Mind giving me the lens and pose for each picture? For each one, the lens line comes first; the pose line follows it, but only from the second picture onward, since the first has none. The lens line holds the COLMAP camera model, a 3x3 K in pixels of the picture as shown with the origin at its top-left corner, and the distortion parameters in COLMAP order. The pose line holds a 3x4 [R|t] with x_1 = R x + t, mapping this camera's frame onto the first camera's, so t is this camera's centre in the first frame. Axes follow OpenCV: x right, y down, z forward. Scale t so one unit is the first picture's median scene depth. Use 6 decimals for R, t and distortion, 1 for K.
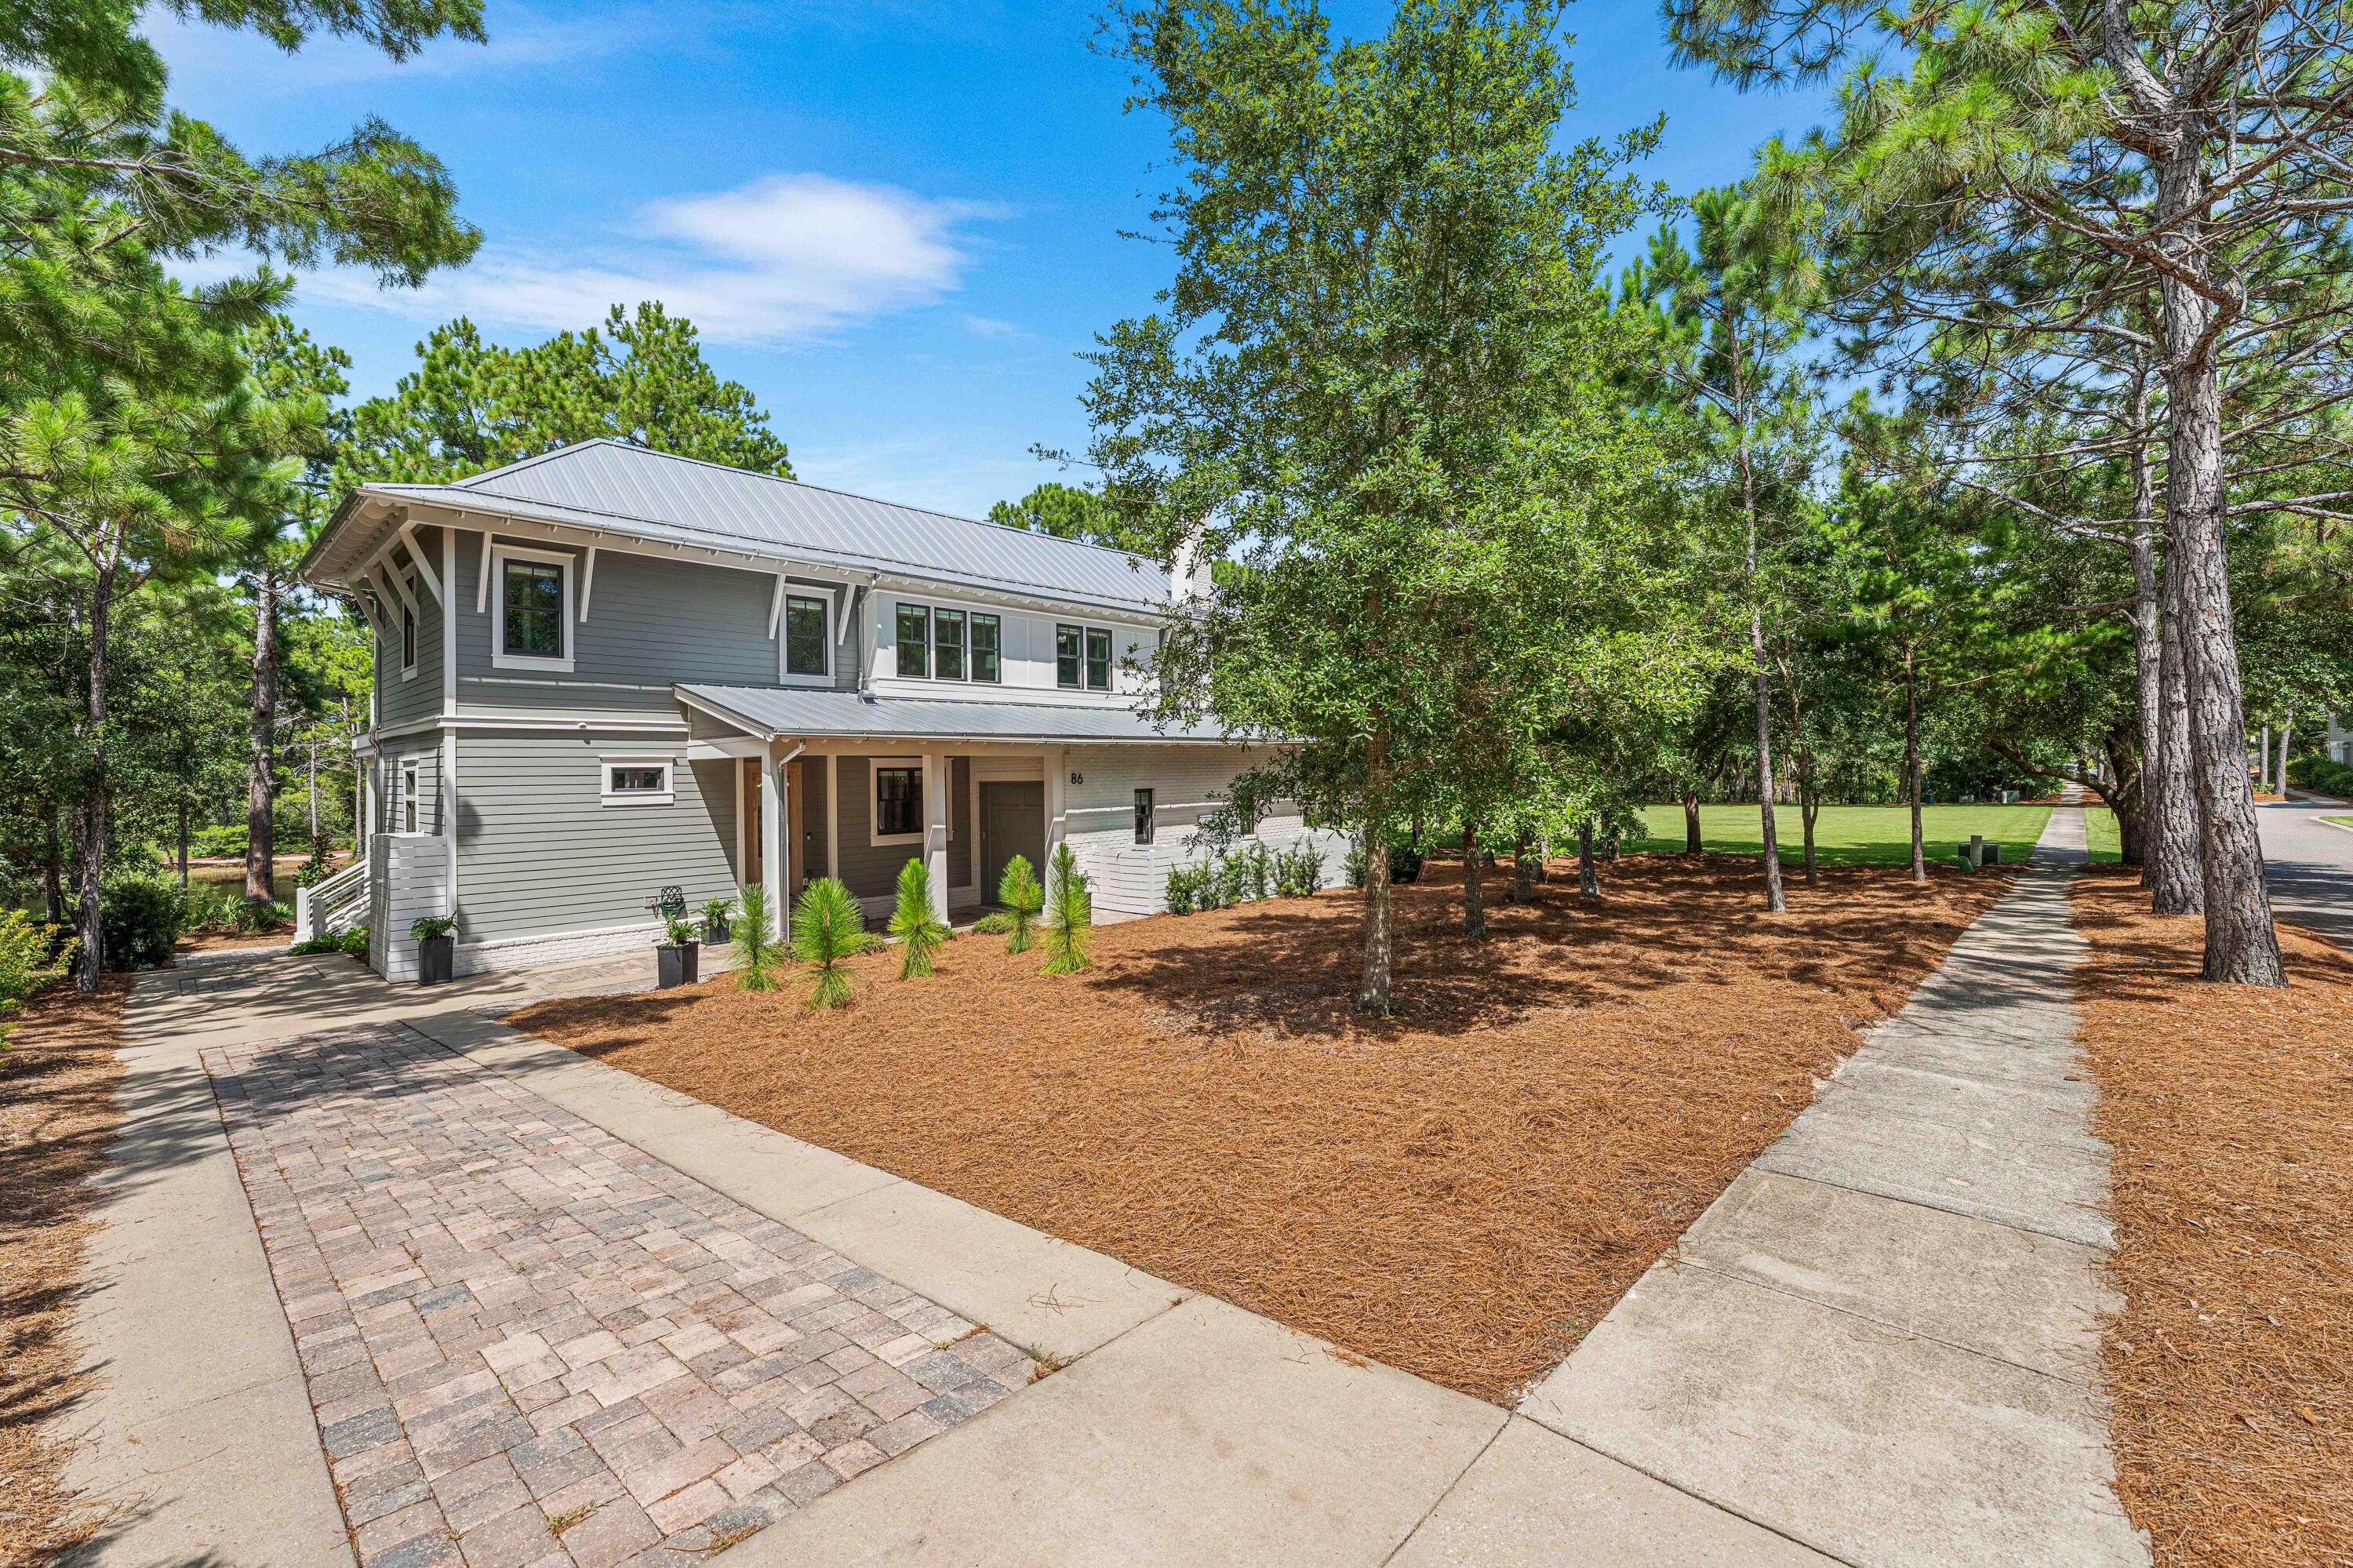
lens RADIAL K [[968.3, 0, 1174.8], [0, 968.3, 736.6], [0, 0, 1]] dist [0.000506, -0.000228]
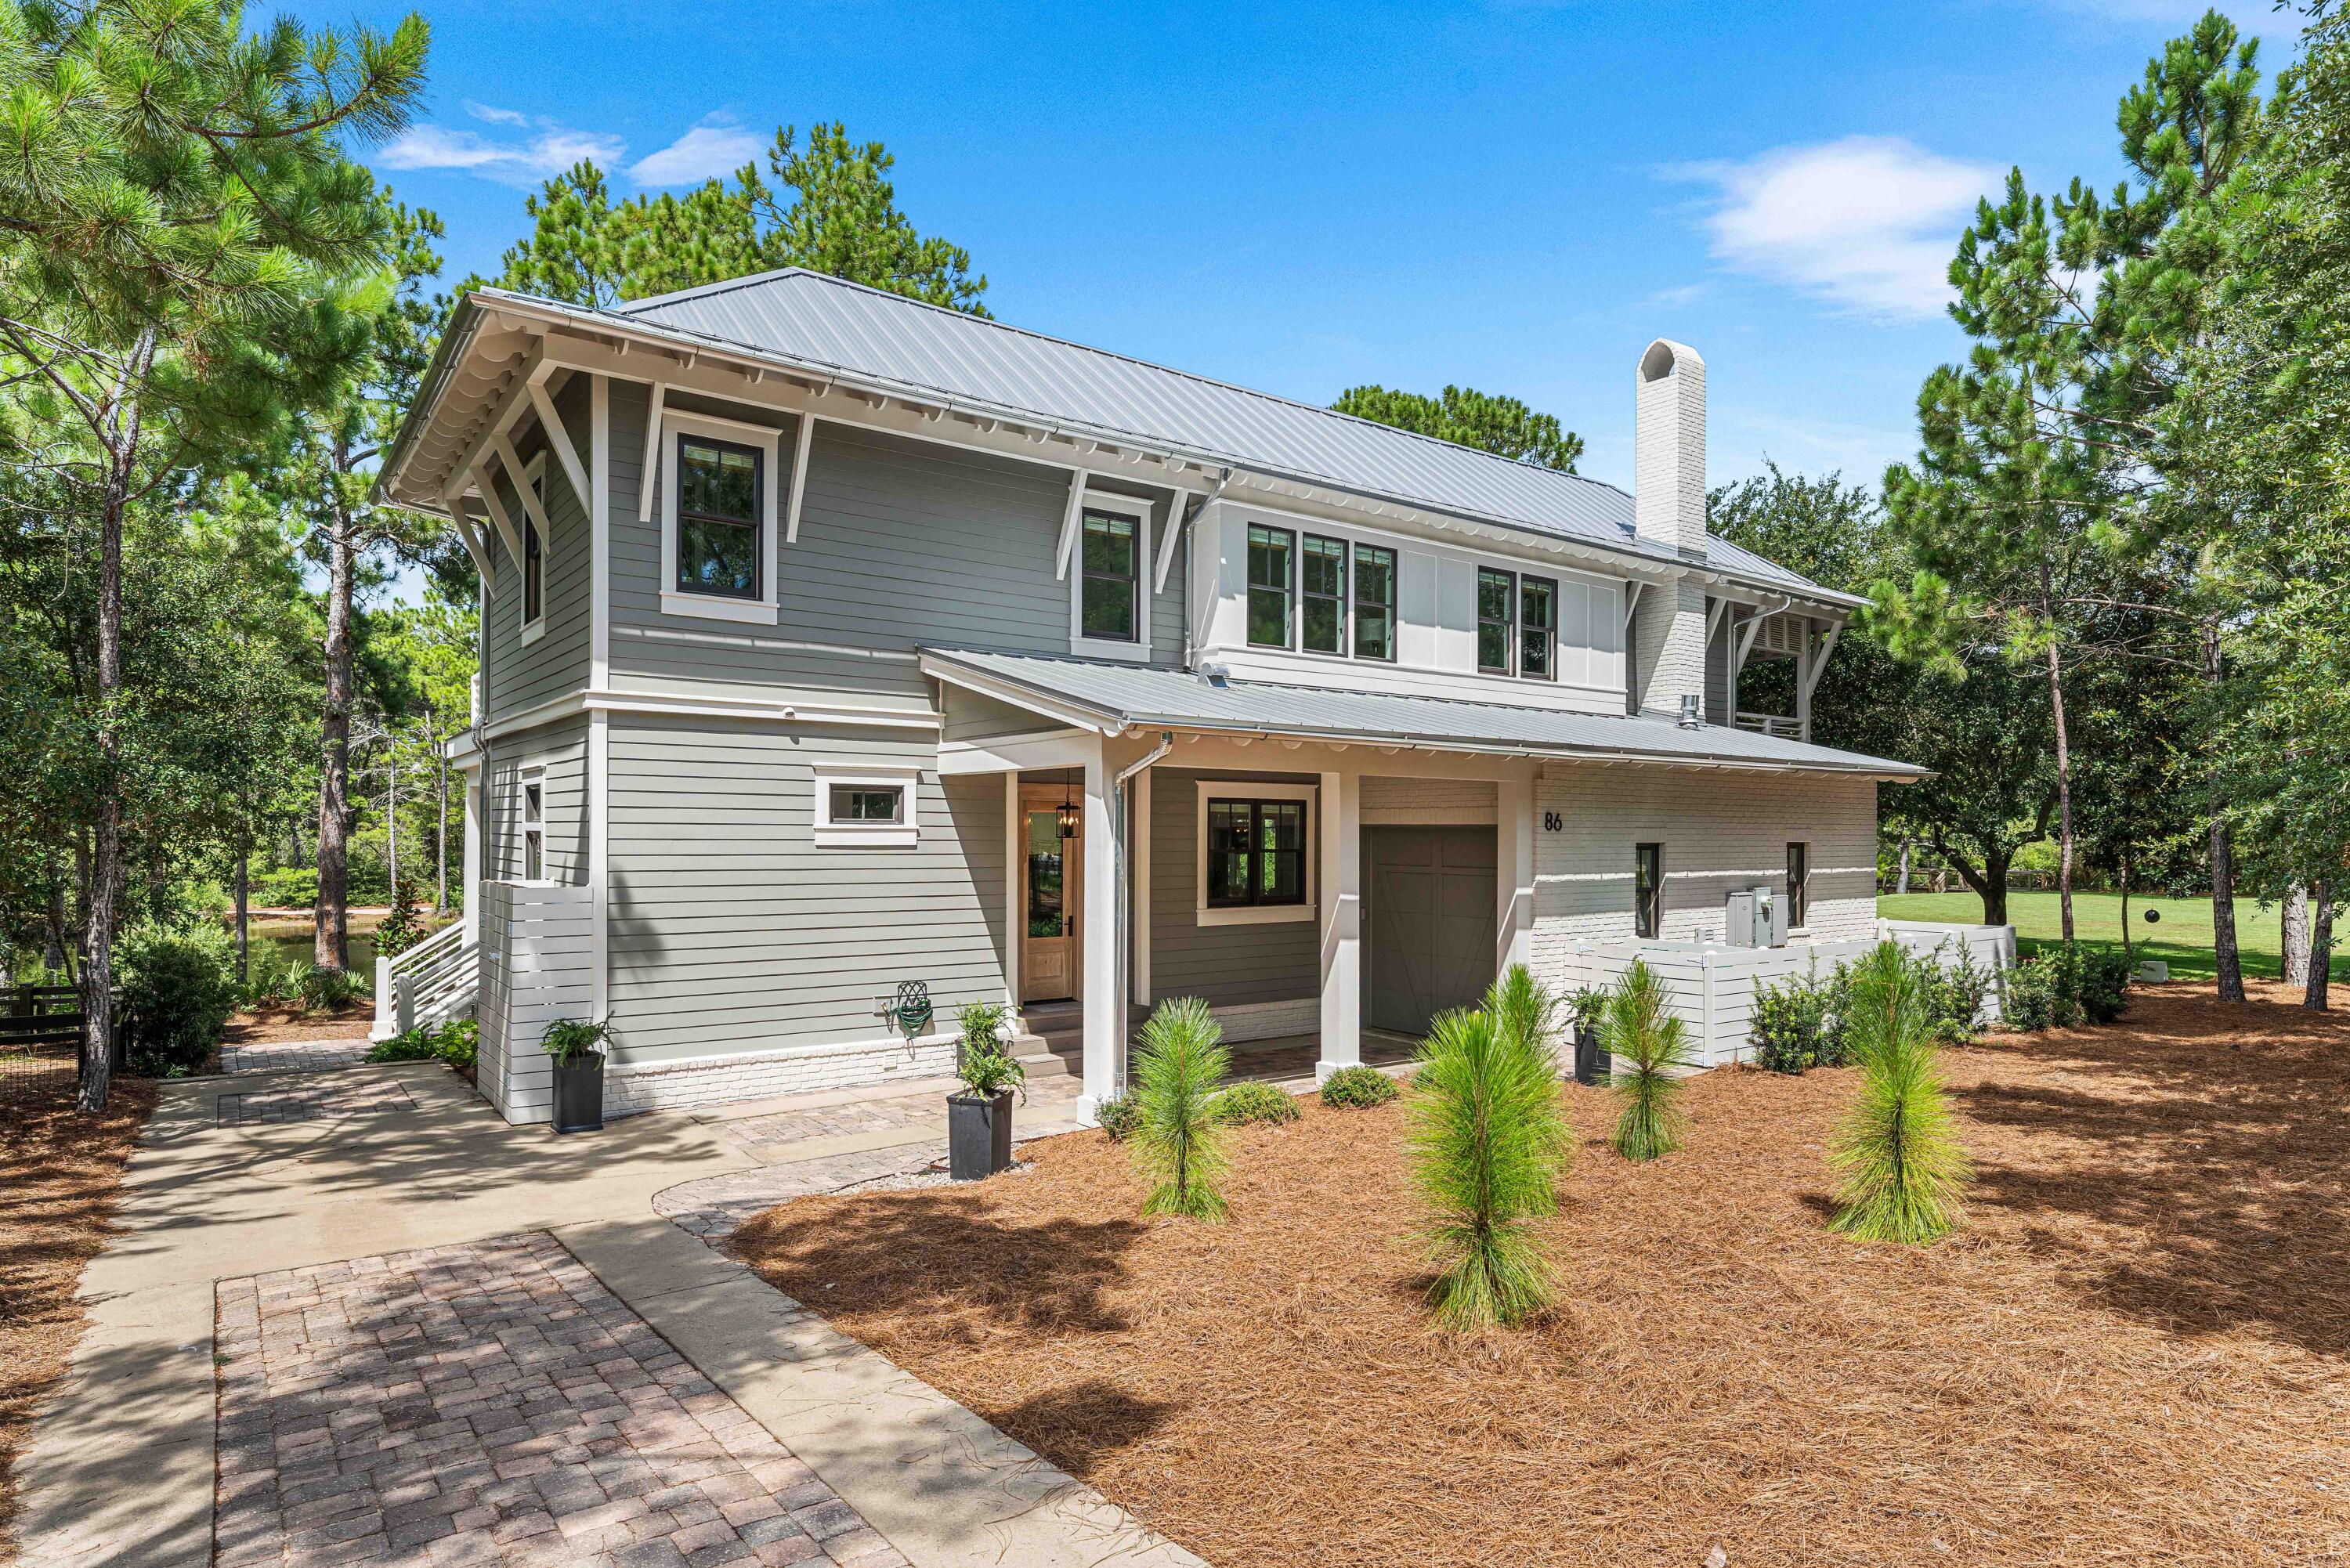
lens RADIAL K [[1300.0, 0, 1175.7], [0, 1300.0, 796.4], [0, 0, 1]] dist [0.000080, 0.000412]
pose [[0.983079, 0.017133, -0.182381, -0.187152], [-0.015145, 0.999810, 0.012290, 0.022995], [0.182557, -0.009319, 0.983151, 0.202396]]
